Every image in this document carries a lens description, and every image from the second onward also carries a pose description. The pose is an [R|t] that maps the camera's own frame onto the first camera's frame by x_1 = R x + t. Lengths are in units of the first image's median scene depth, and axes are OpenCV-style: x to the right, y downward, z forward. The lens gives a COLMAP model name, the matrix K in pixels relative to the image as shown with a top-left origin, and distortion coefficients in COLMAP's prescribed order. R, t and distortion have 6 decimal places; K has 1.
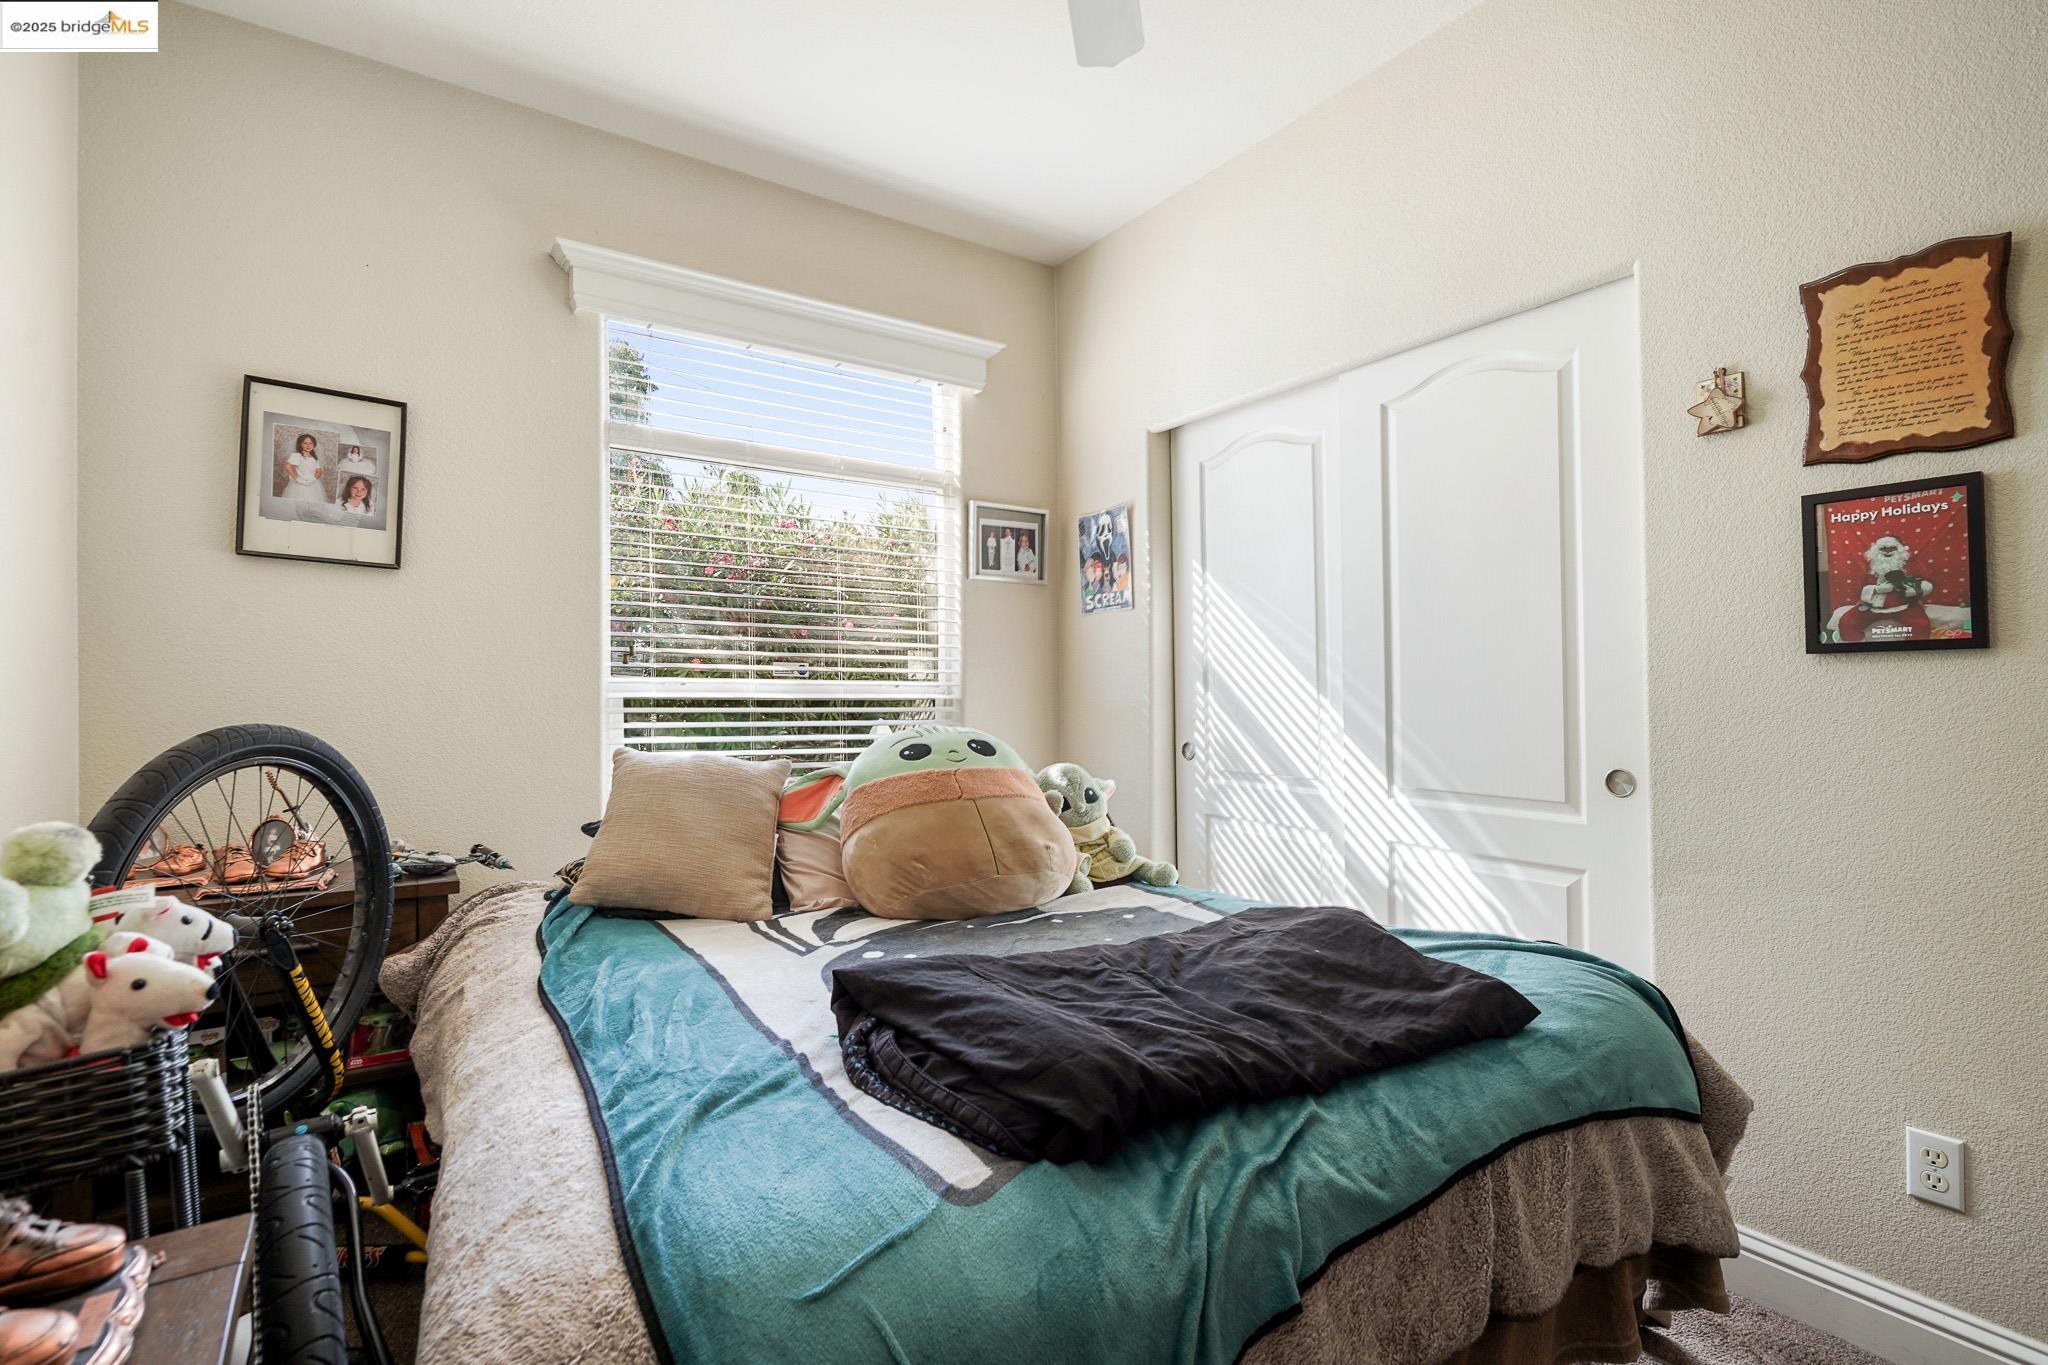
lens RADIAL K [[955.3, 0, 1021.8], [0, 955.3, 687.9], [0, 0, 1]] dist [-0.002529, 0.001521]
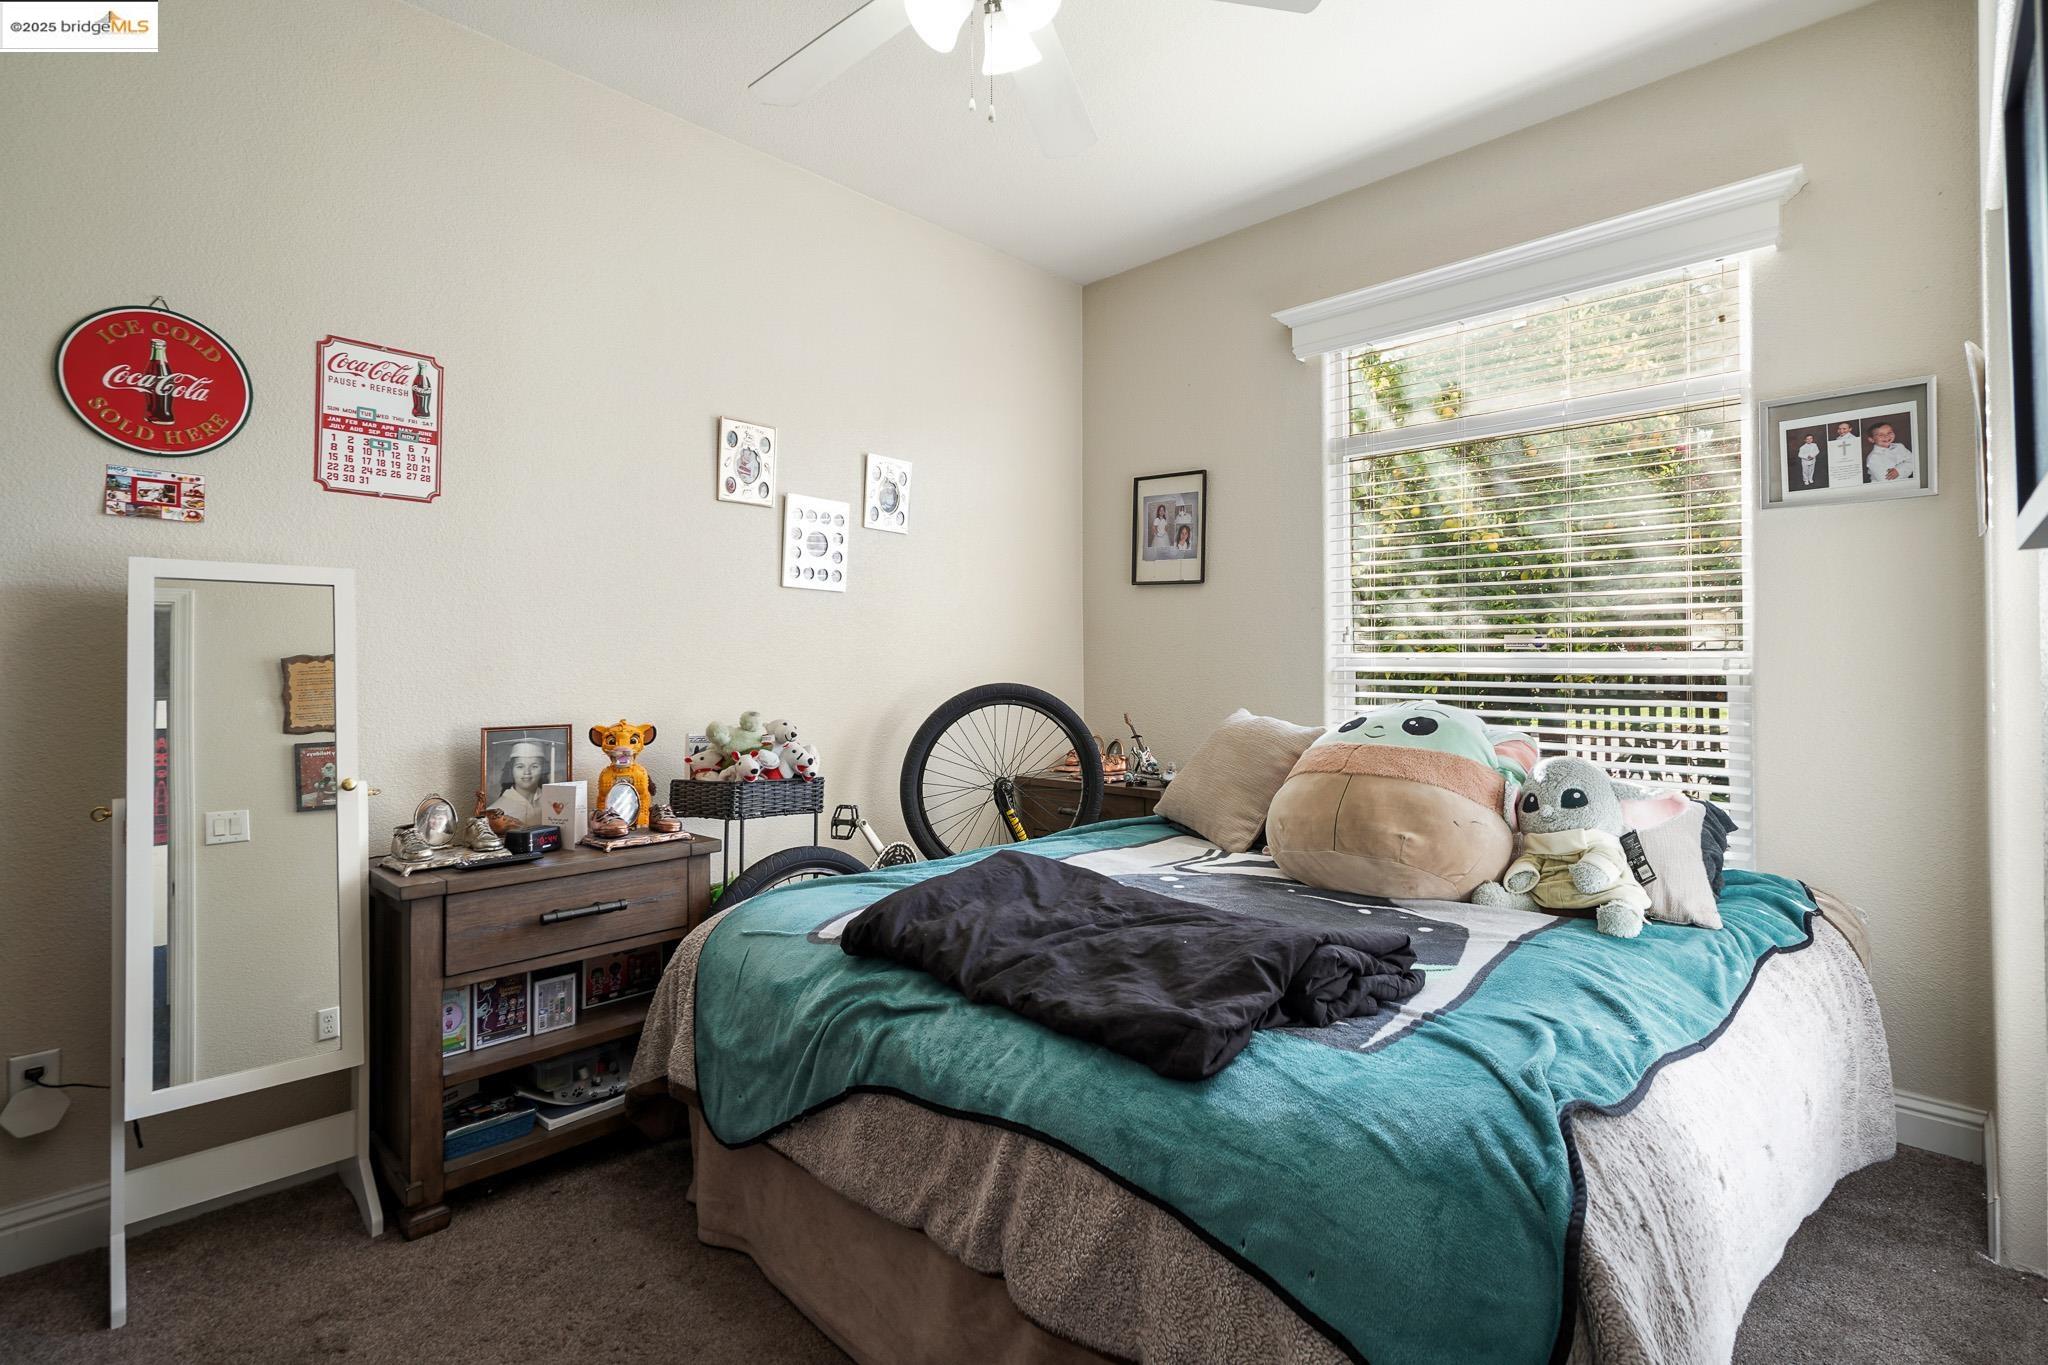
lens RADIAL K [[955.3, 0, 1015.2], [0, 955.3, 667.4], [0, 0, 1]] dist [-0.002529, 0.001521]
pose [[0.215699, -0.000517, -0.976460, 0.662463], [0.002678, 0.999996, 0.000062, 0.005241], [0.976456, -0.002628, 0.215700, 0.359473]]
